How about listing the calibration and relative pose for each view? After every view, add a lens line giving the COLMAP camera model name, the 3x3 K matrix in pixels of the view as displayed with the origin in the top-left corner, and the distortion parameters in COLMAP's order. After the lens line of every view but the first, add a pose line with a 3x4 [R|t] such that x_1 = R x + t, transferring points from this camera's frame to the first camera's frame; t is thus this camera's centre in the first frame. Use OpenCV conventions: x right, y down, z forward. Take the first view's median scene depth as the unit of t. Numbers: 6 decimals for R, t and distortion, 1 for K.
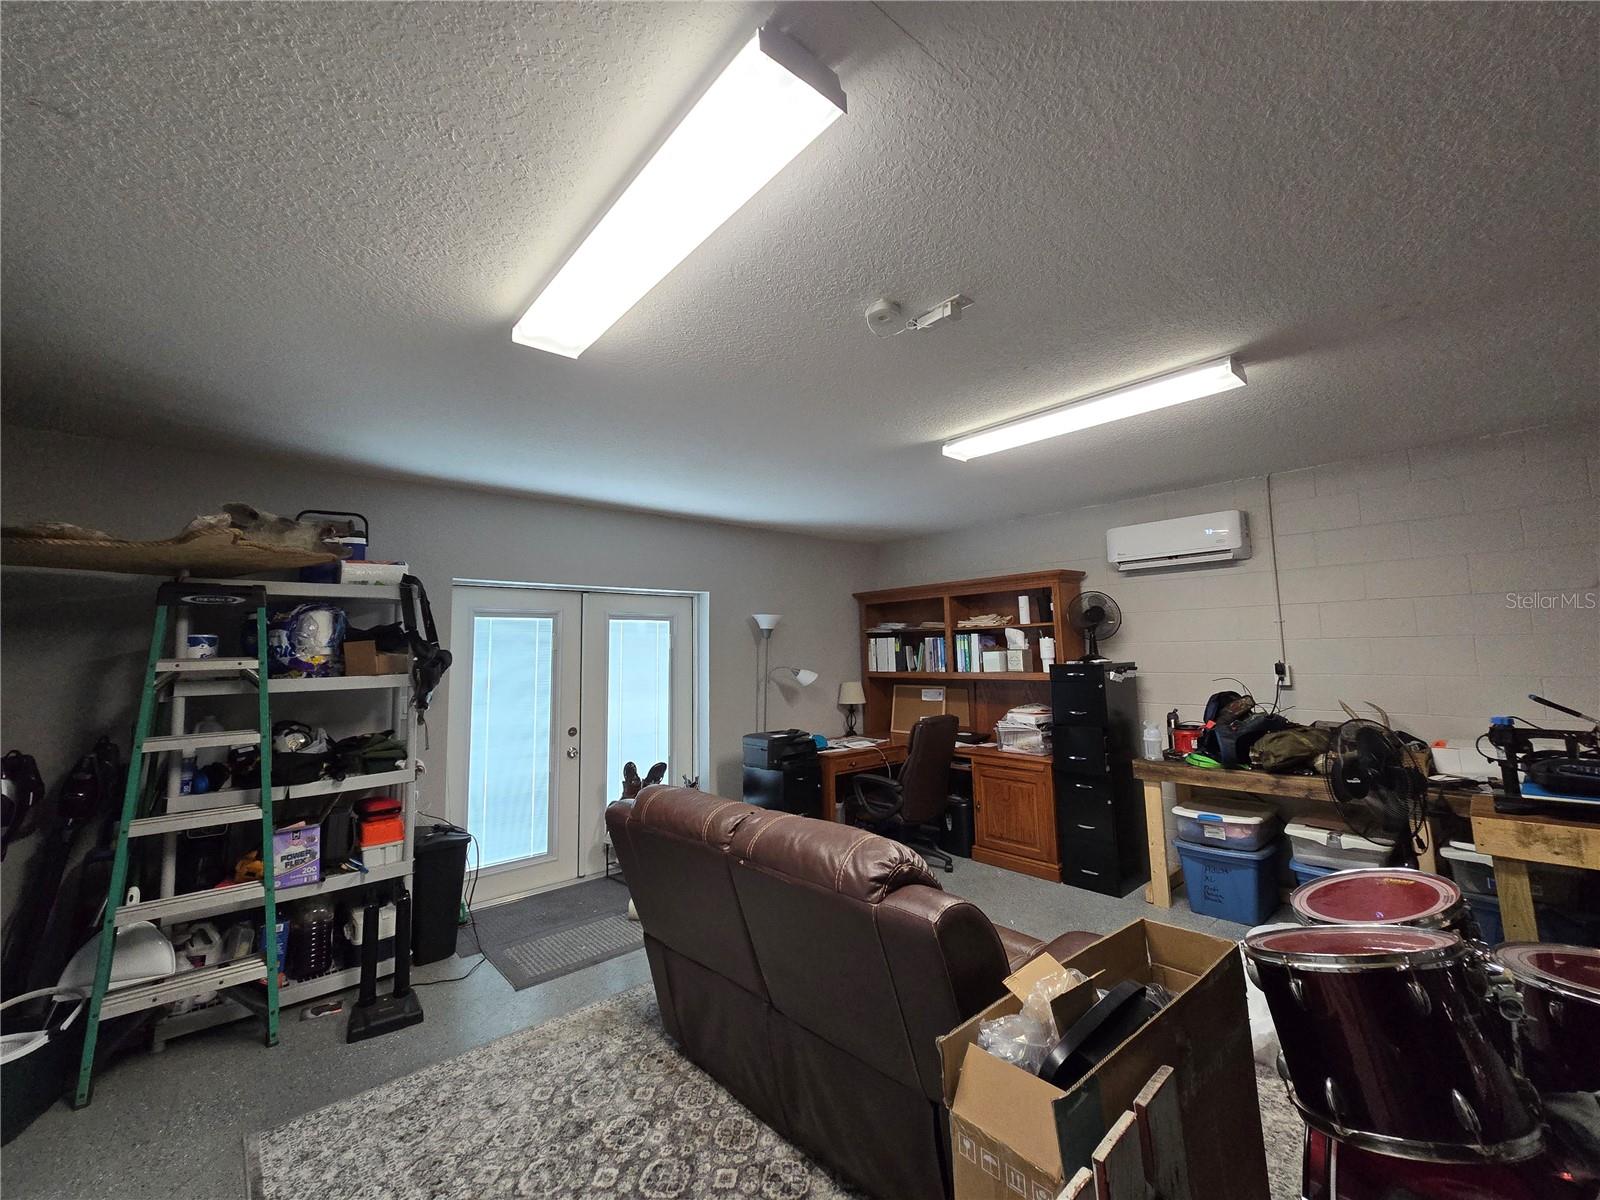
lens RADIAL K [[649.5, 0, 799.8], [0, 649.5, 590.0], [0, 0, 1]] dist [-0.009873, -0.000308]
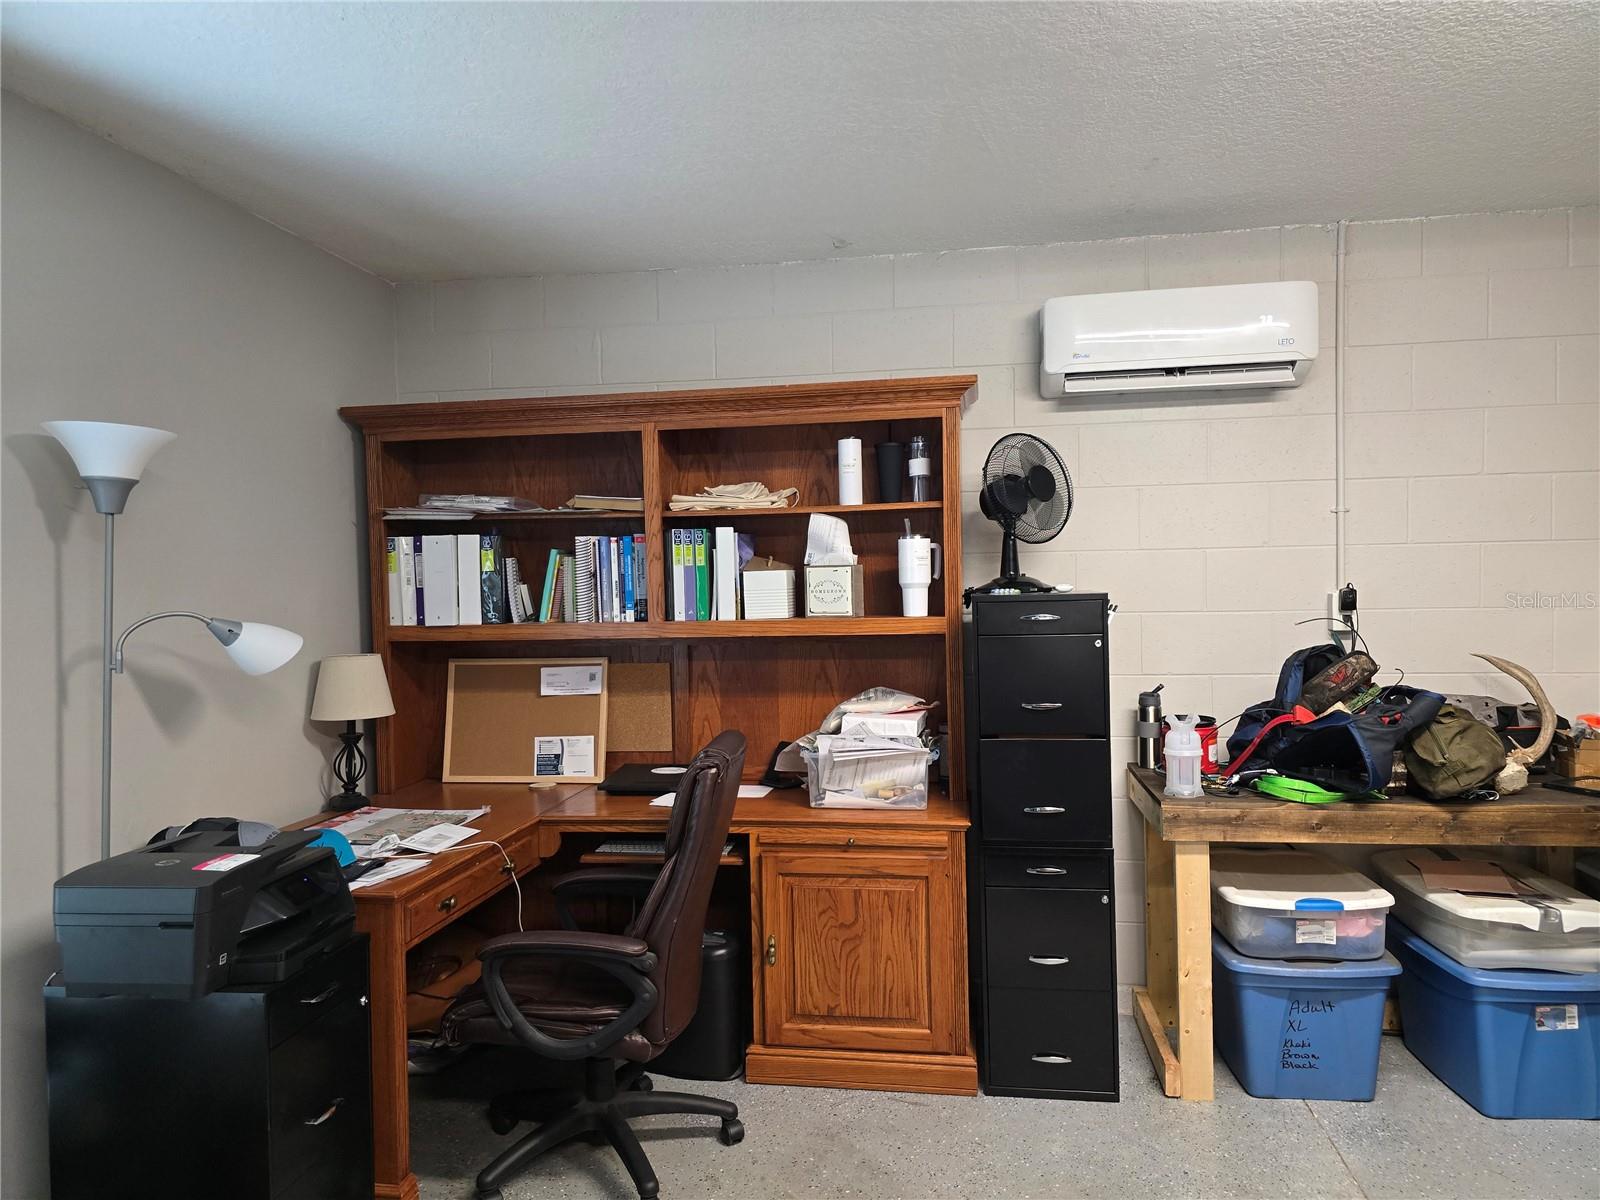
lens RADIAL K [[1065.3, 0, 802.2], [0, 1065.3, 616.2], [0, 0, 1]] dist [0.046314, -0.044781]
pose [[0.765071, -0.015656, 0.643755, -0.128011], [-0.056082, 0.994286, 0.090831, 0.063057], [-0.641499, -0.105595, 0.759821, 0.482610]]
